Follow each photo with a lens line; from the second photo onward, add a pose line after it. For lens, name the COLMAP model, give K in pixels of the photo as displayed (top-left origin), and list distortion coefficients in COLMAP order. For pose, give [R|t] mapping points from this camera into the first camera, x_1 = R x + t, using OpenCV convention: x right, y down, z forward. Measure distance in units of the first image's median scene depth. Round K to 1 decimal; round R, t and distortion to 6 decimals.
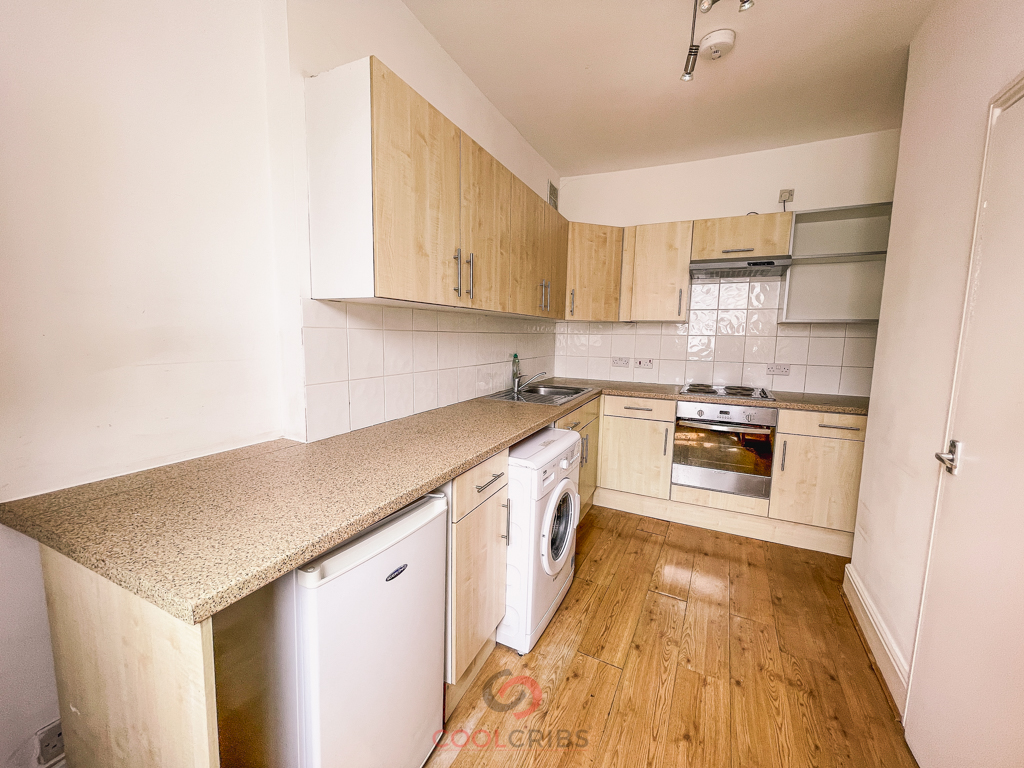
lens RADIAL K [[415.7, 0, 506.0], [0, 415.7, 384.0], [0, 0, 1]] dist [-0.000944, -0.000366]
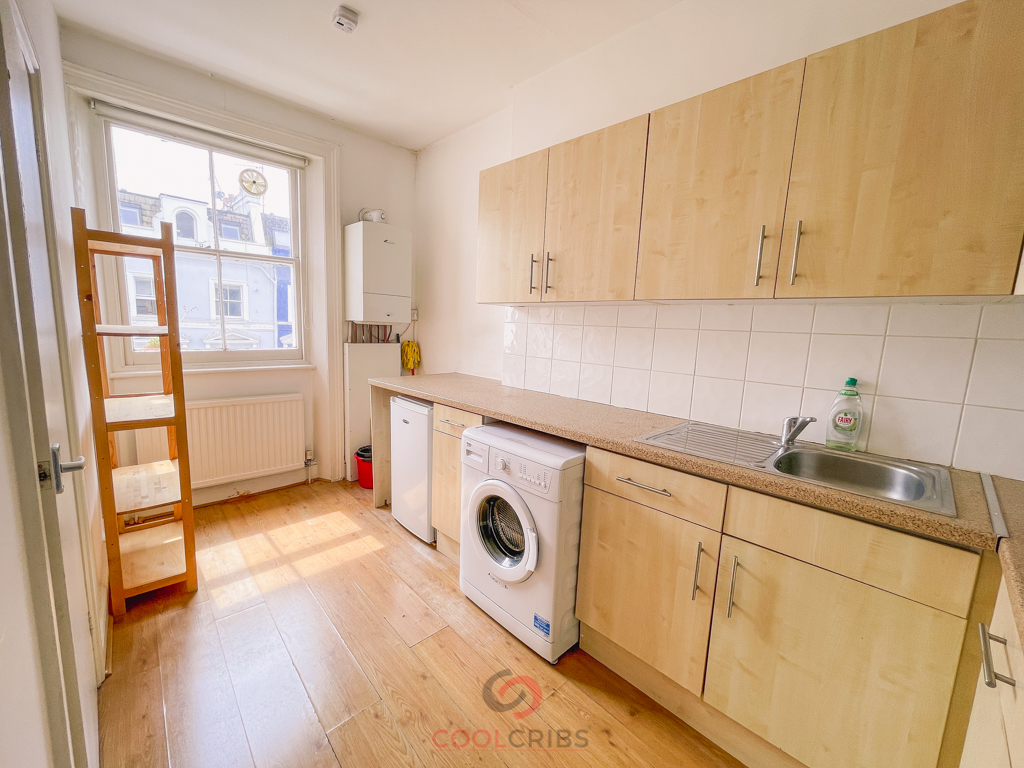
lens RADIAL K [[415.7, 0, 506.0], [0, 415.7, 384.0], [0, 0, 1]] dist [-0.000944, -0.000366]
pose [[-0.343254, 0.098638, -0.934049, 1.016821], [-0.160592, 0.973663, 0.161838, -0.134158], [0.925412, 0.205552, -0.318373, 1.318489]]
